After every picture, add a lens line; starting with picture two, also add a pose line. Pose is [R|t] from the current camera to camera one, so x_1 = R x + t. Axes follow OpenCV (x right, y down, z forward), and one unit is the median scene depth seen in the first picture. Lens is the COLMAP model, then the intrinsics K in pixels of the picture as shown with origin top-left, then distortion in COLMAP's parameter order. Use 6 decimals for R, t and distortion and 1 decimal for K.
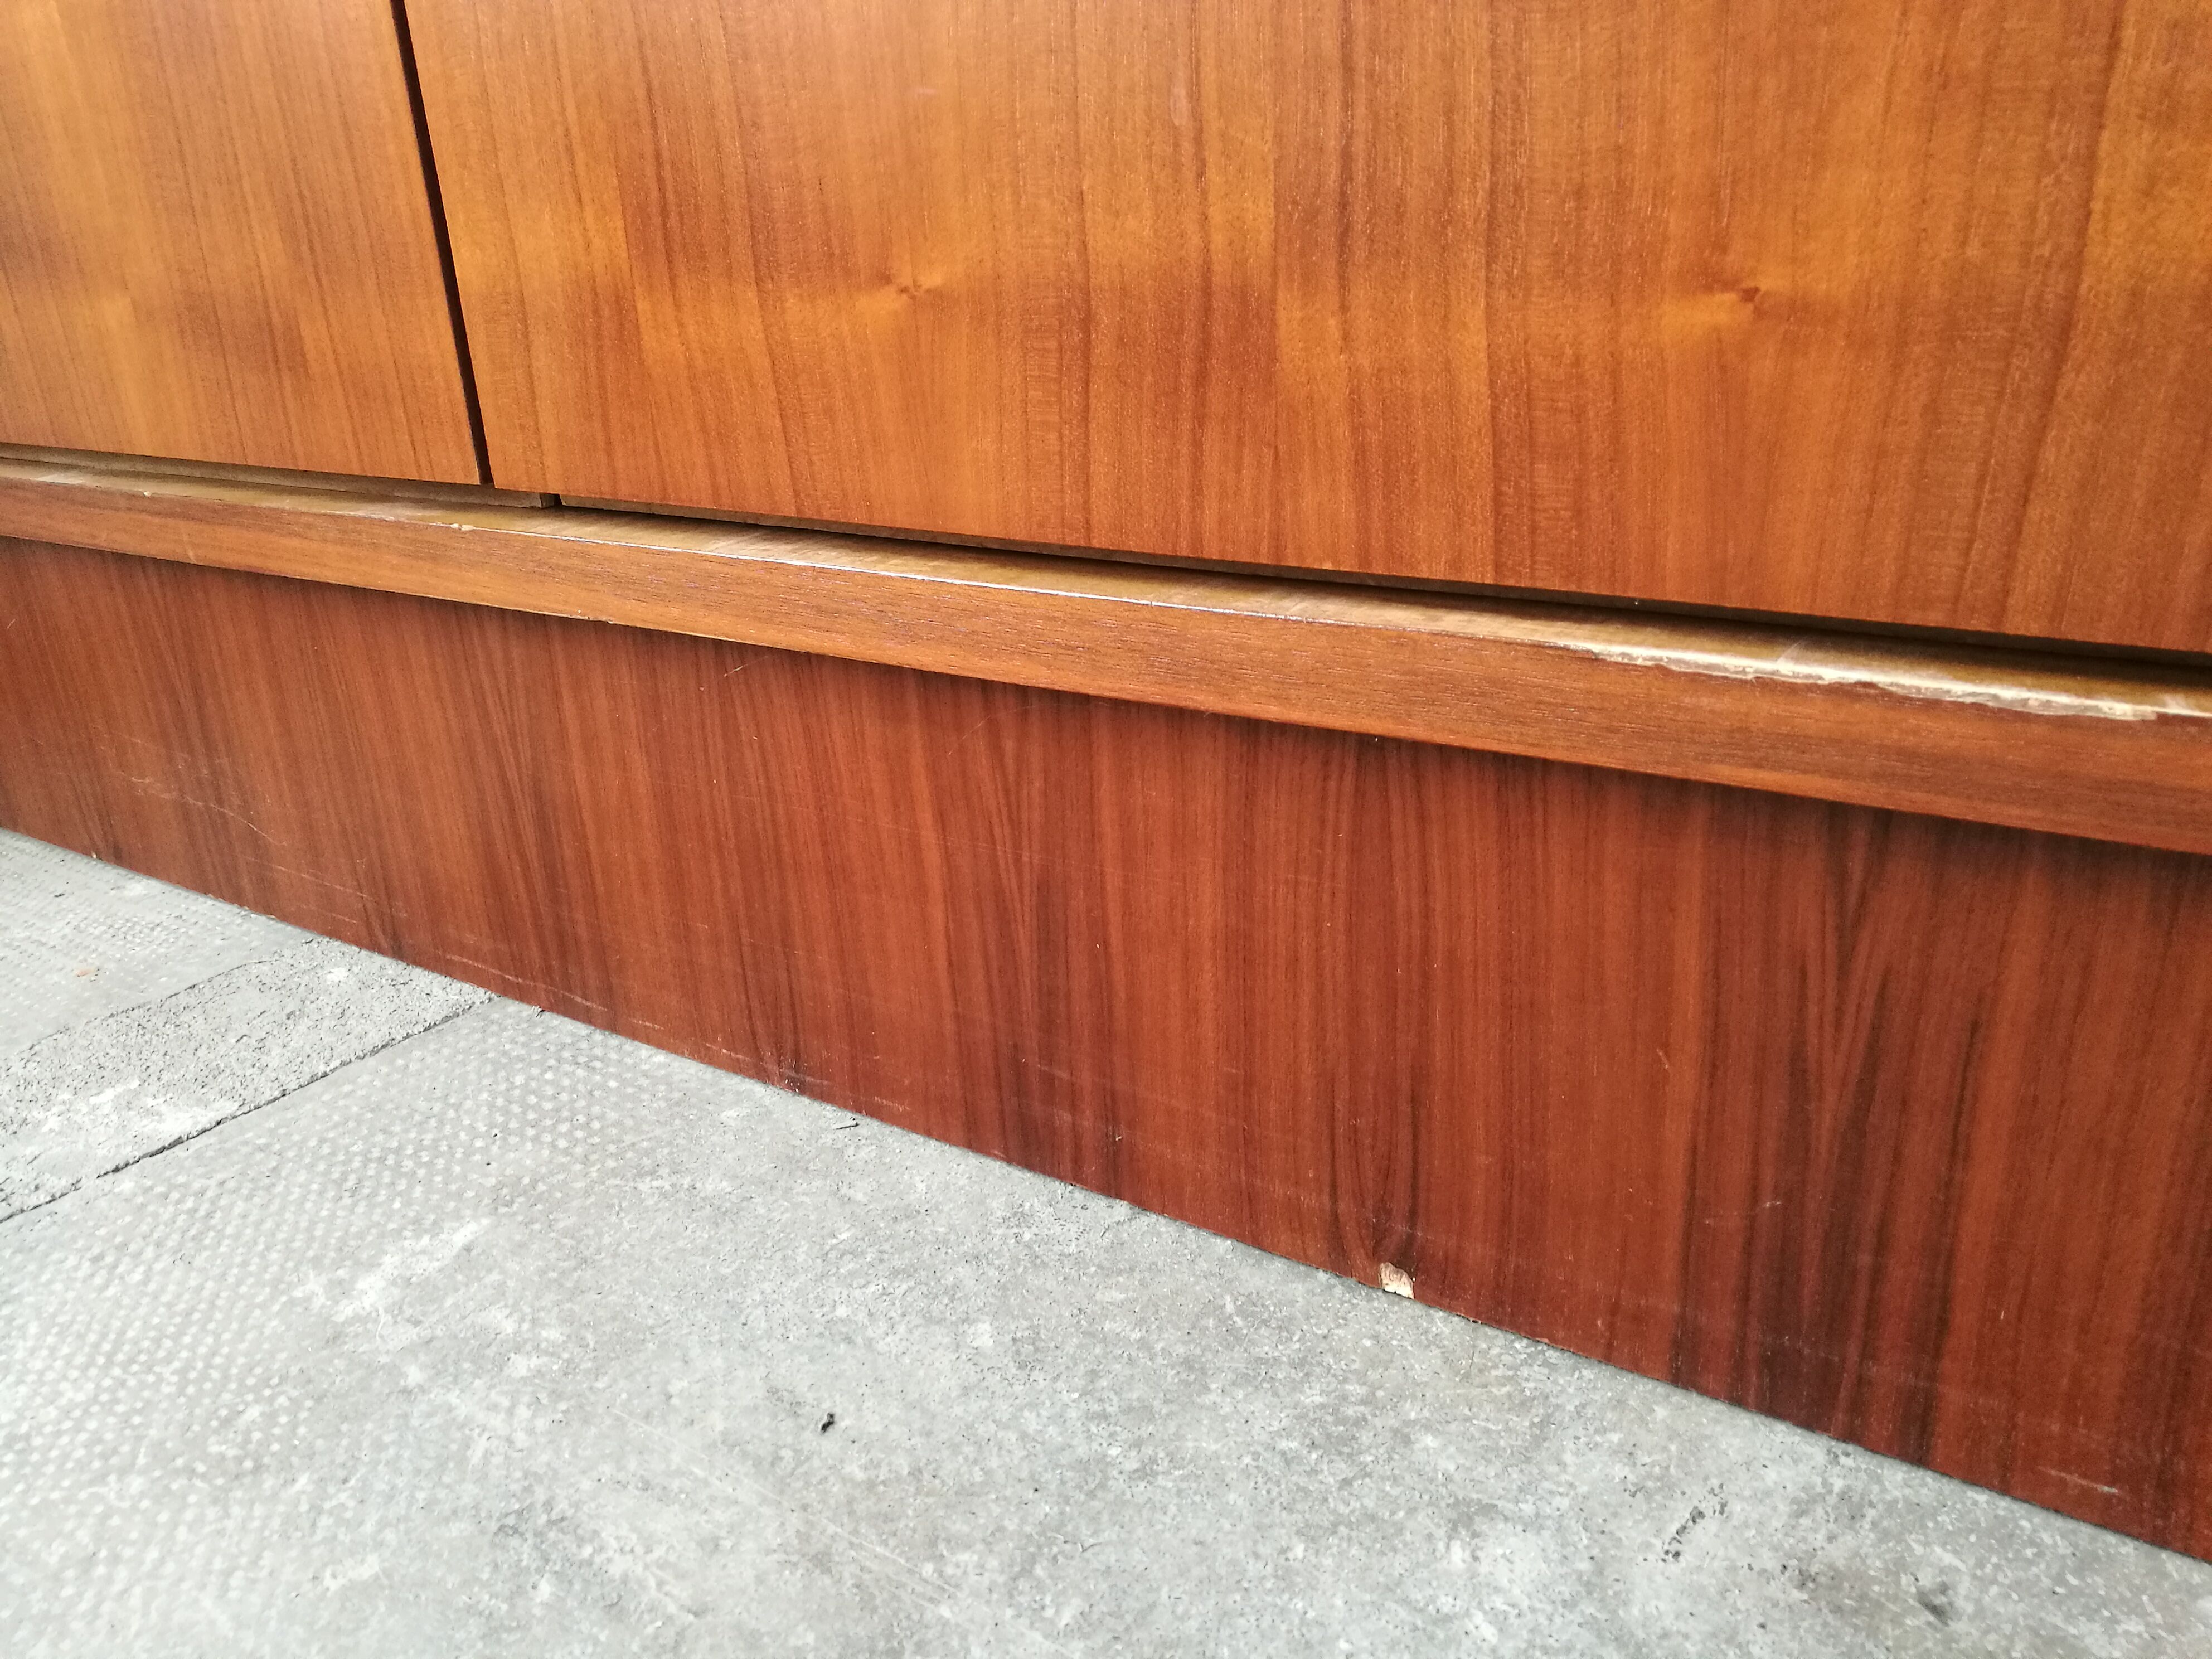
lens RADIAL K [[1778.5, 0, 1106.8], [0, 1778.5, 825.3], [0, 0, 1]] dist [-0.029436, 0.055499]
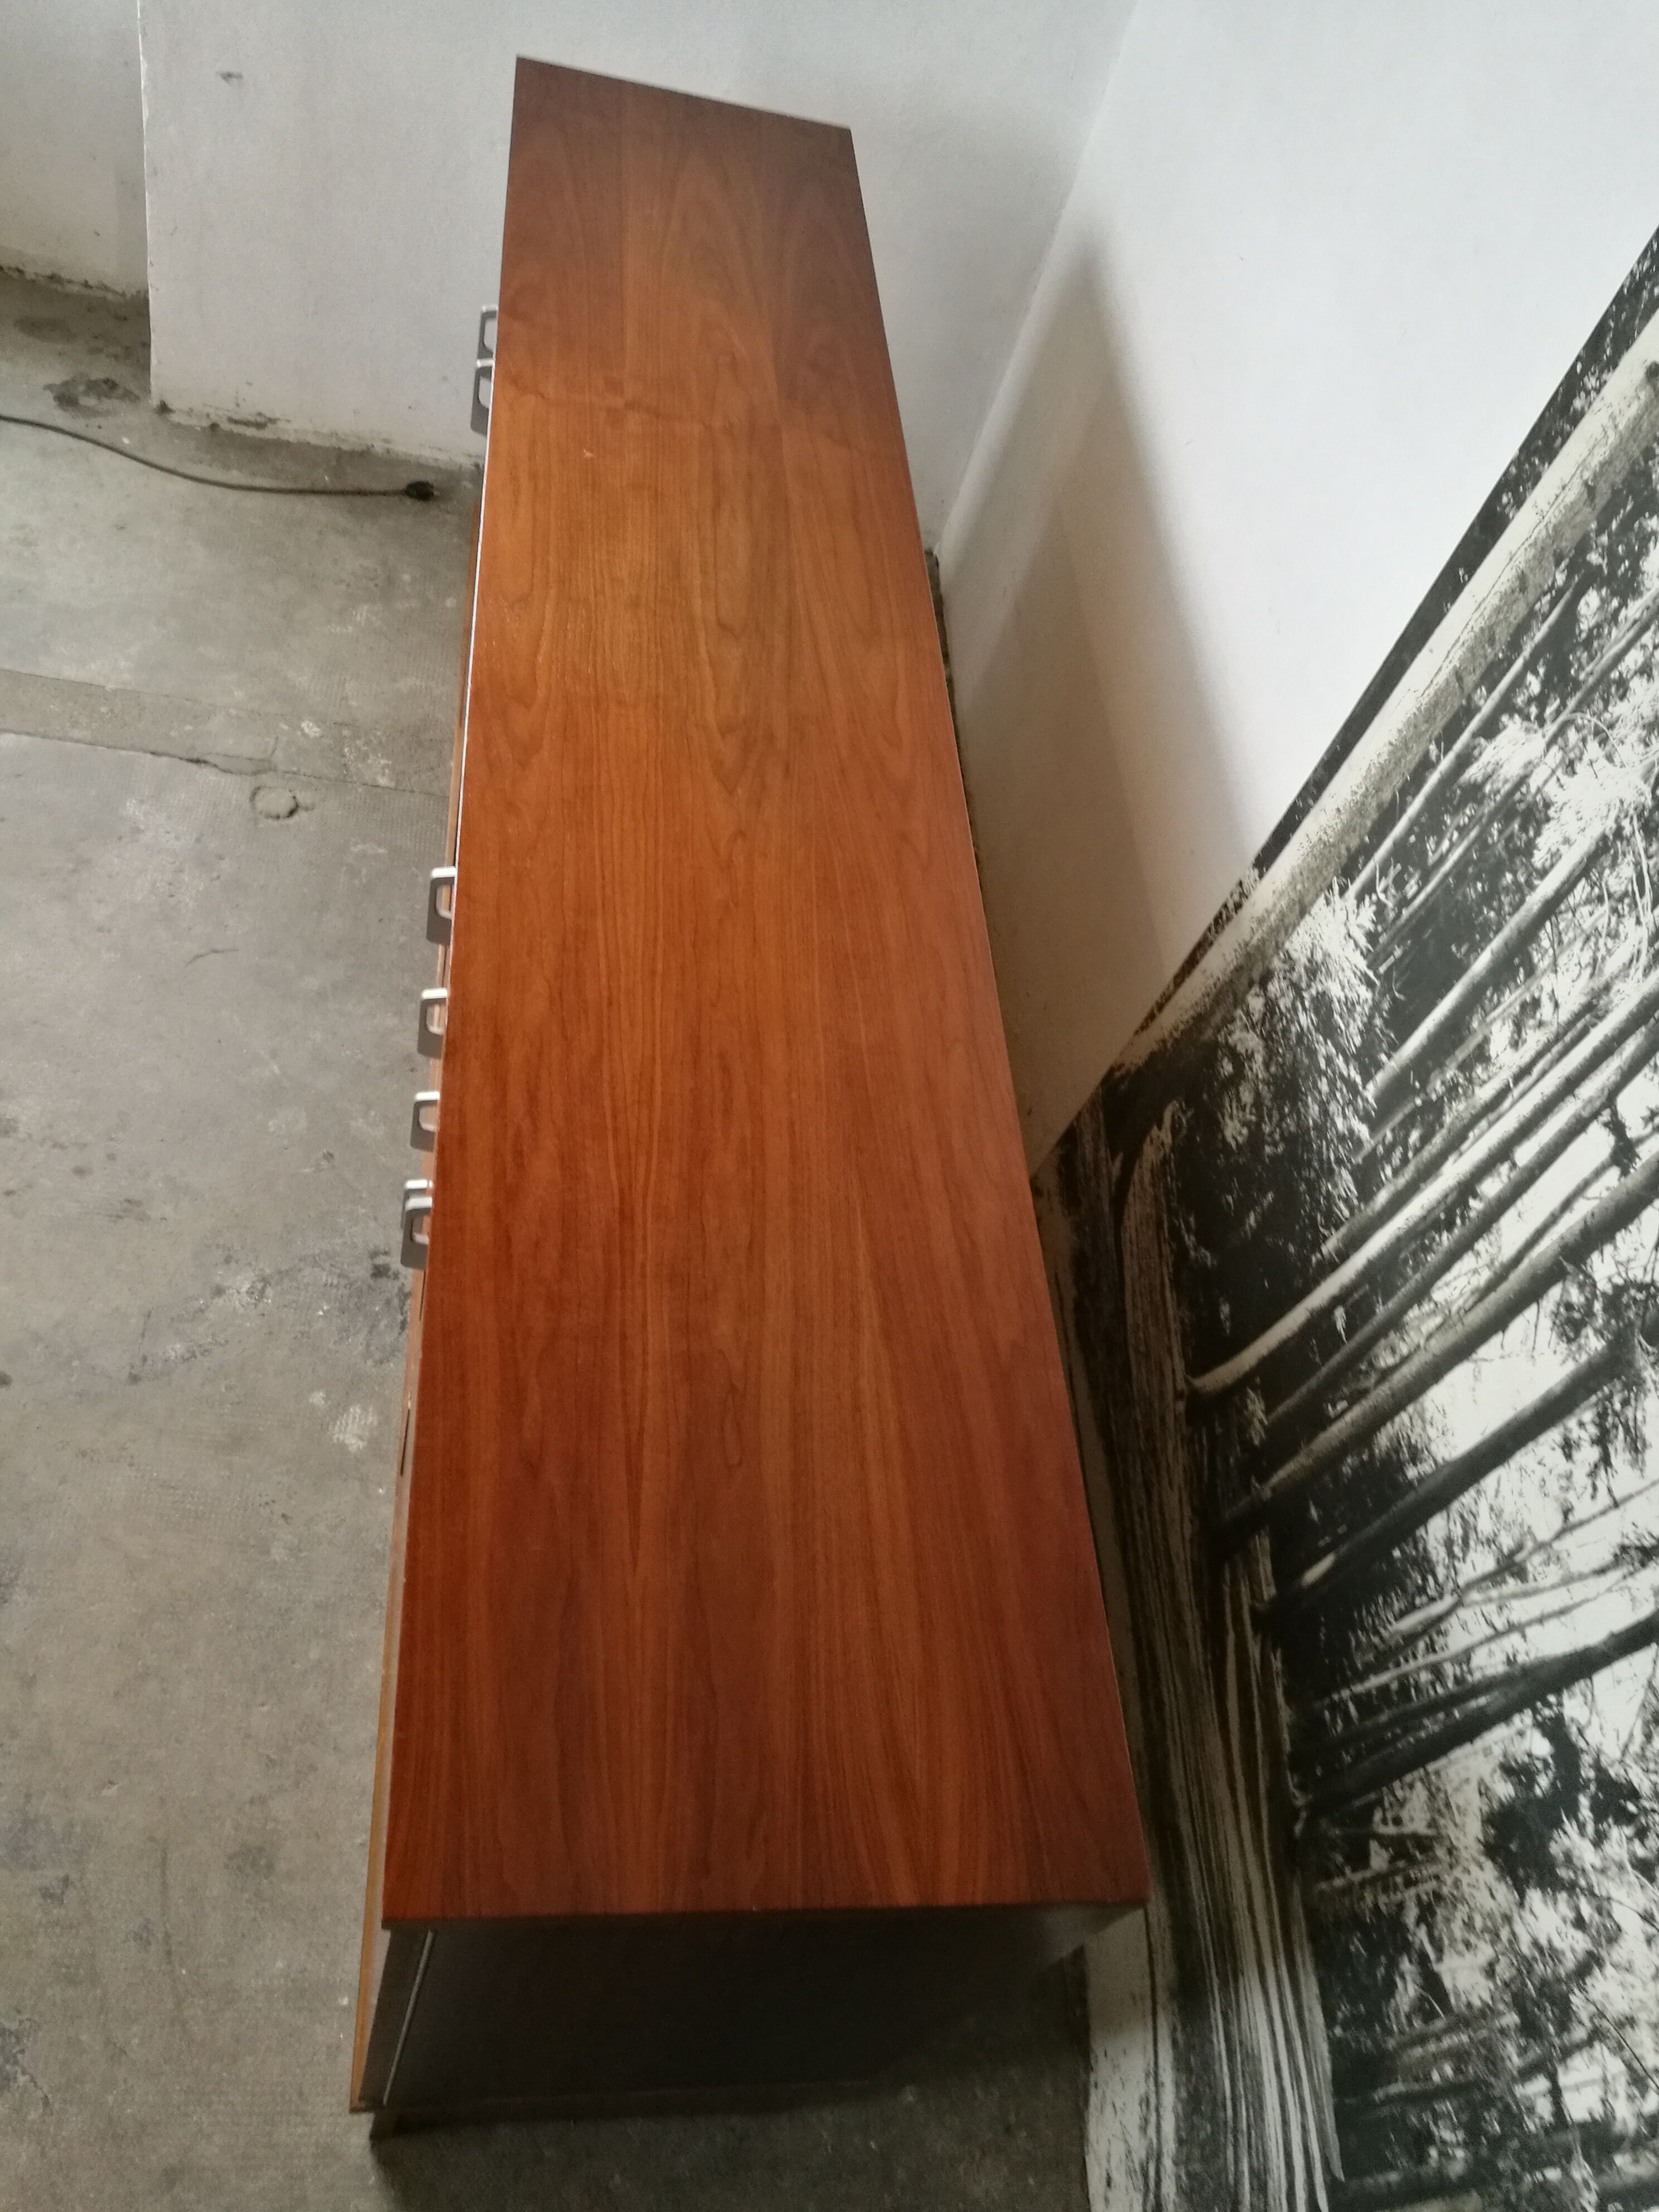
lens RADIAL K [[1778.5, 0, 814.8], [0, 1778.5, 1114.8], [0, 0, 1]] dist [-0.029436, 0.055499]
pose [[0.585933, 0.745128, -0.318539, 2.562956], [-0.525603, 0.648633, 0.550470, -2.753659], [0.616785, -0.155114, 0.771697, -2.257669]]
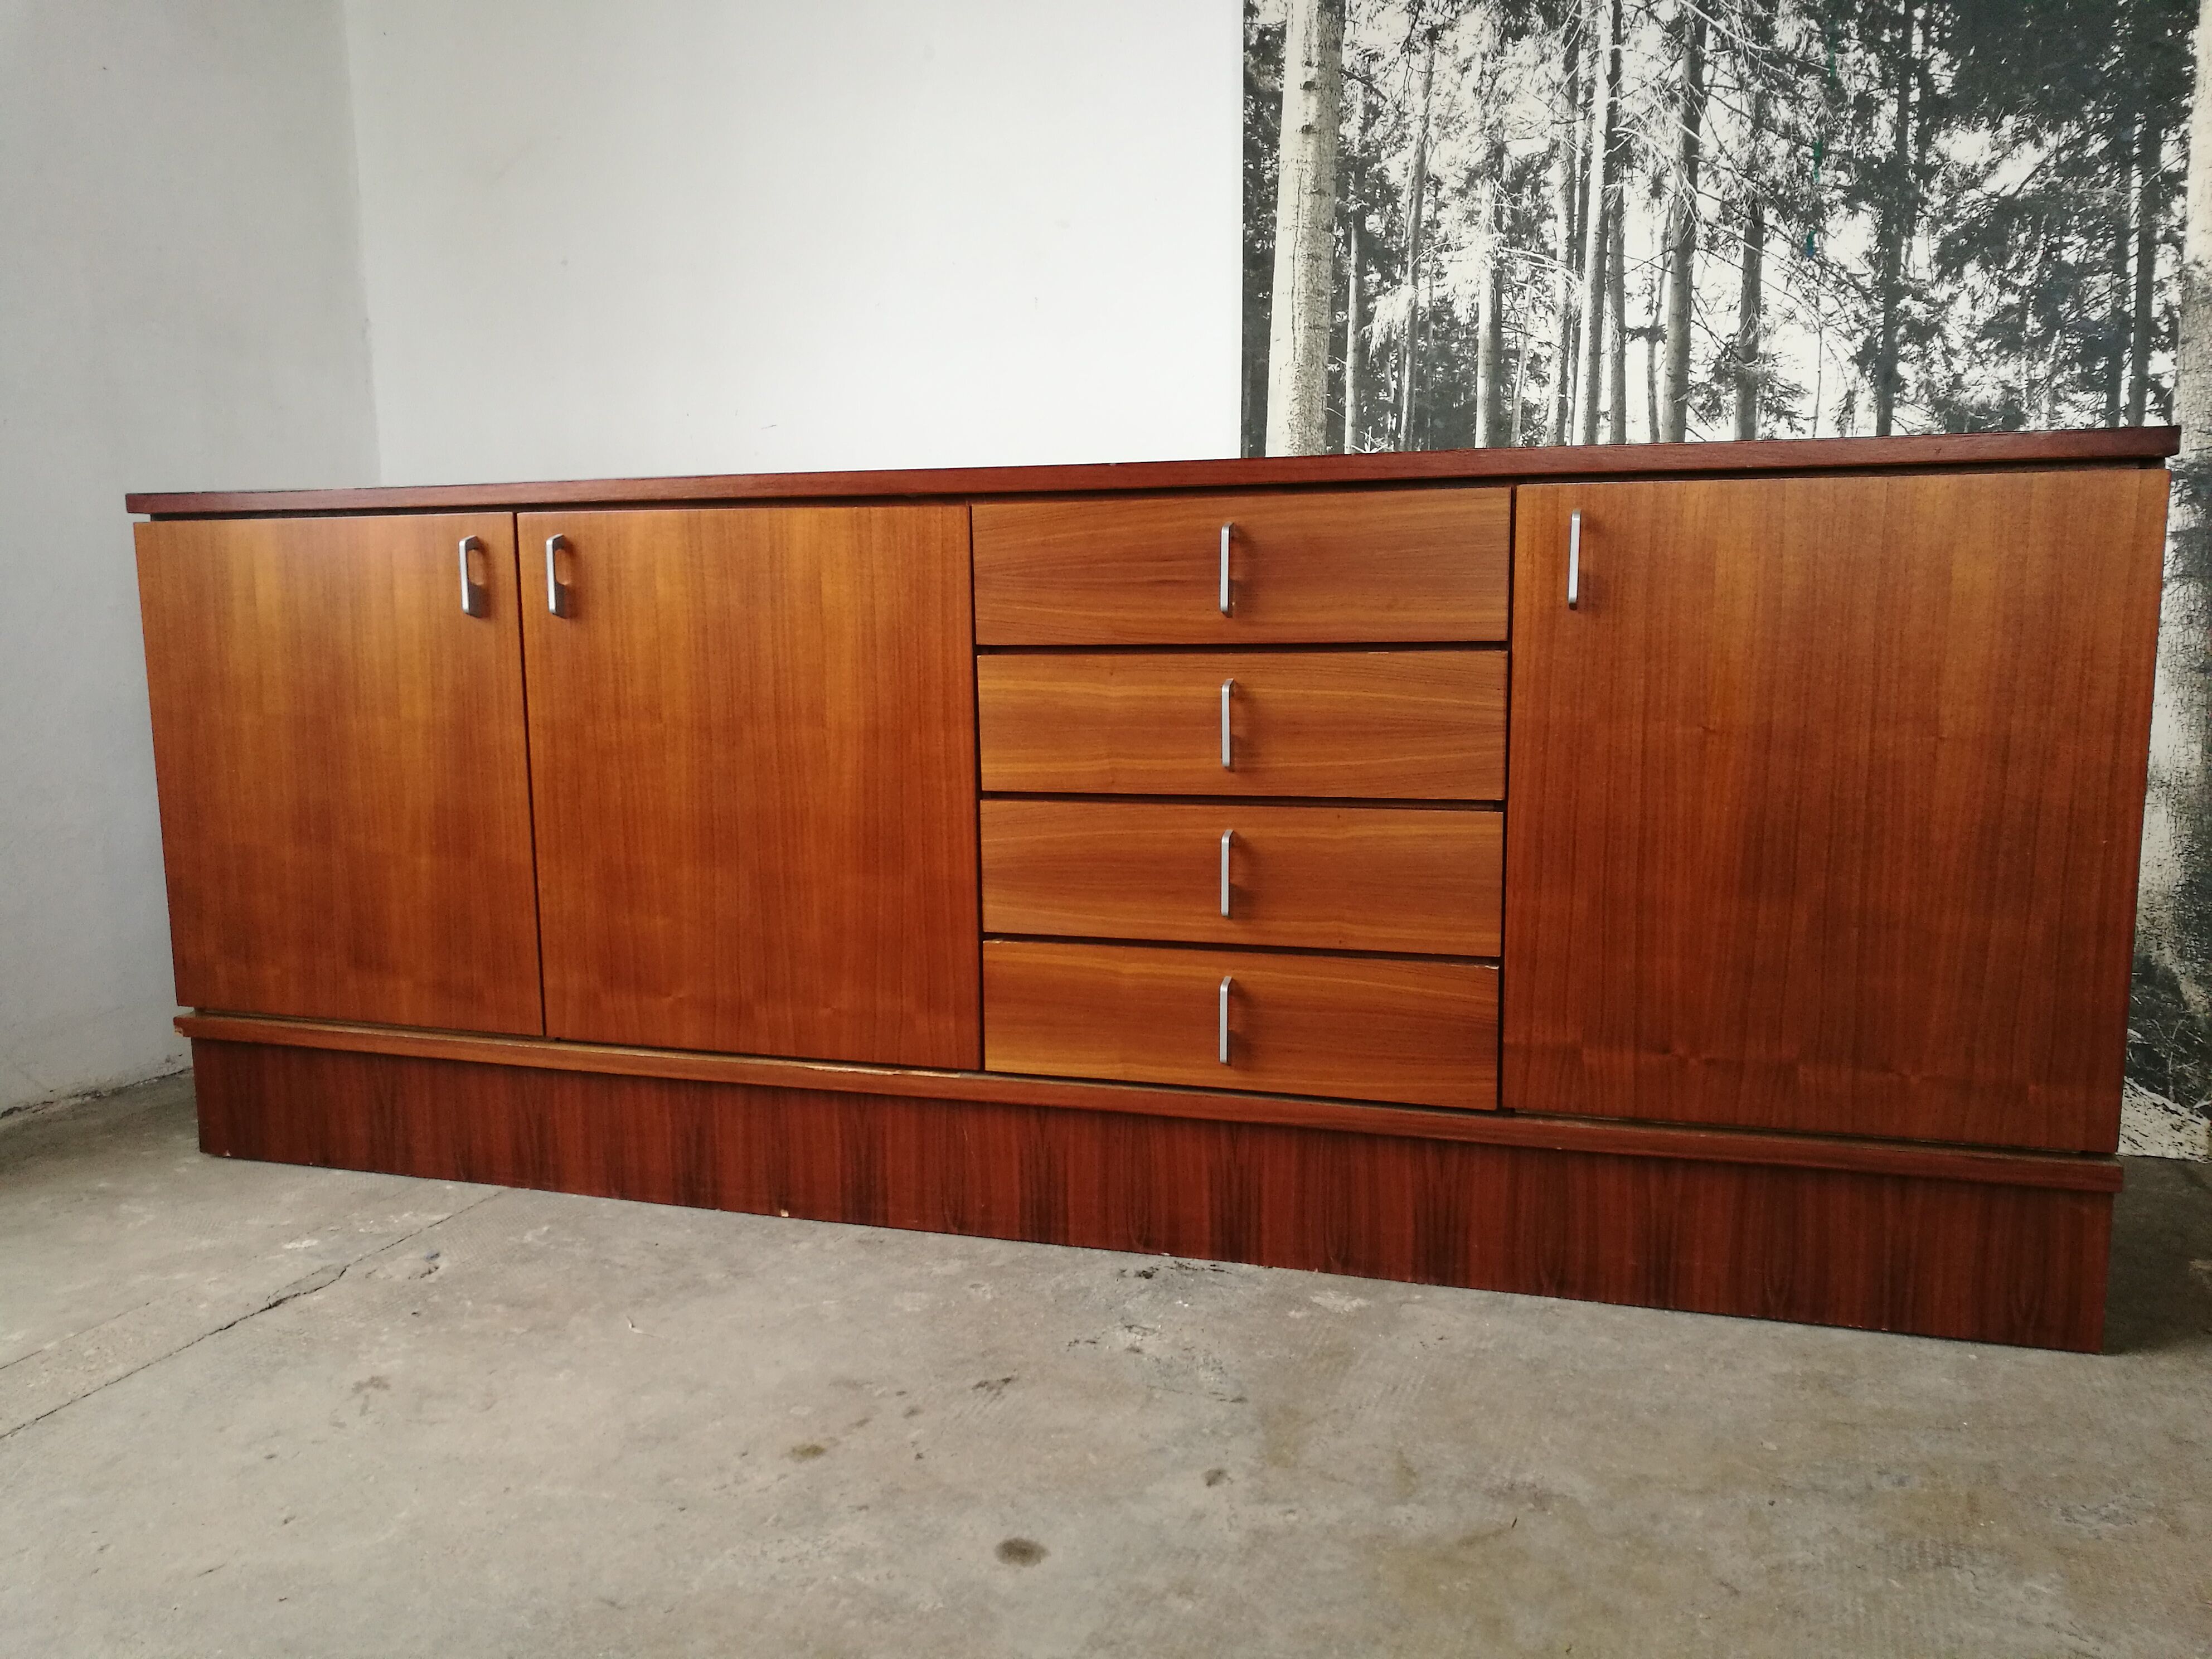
lens RADIAL K [[1778.5, 0, 1115.0], [0, 1778.5, 825.8], [0, 0, 1]] dist [-0.029436, 0.055499]
pose [[0.953741, 0.008651, 0.300504, -0.366358], [0.065841, 0.969308, -0.236870, 0.399320], [-0.293331, 0.245698, 0.923899, -3.357443]]
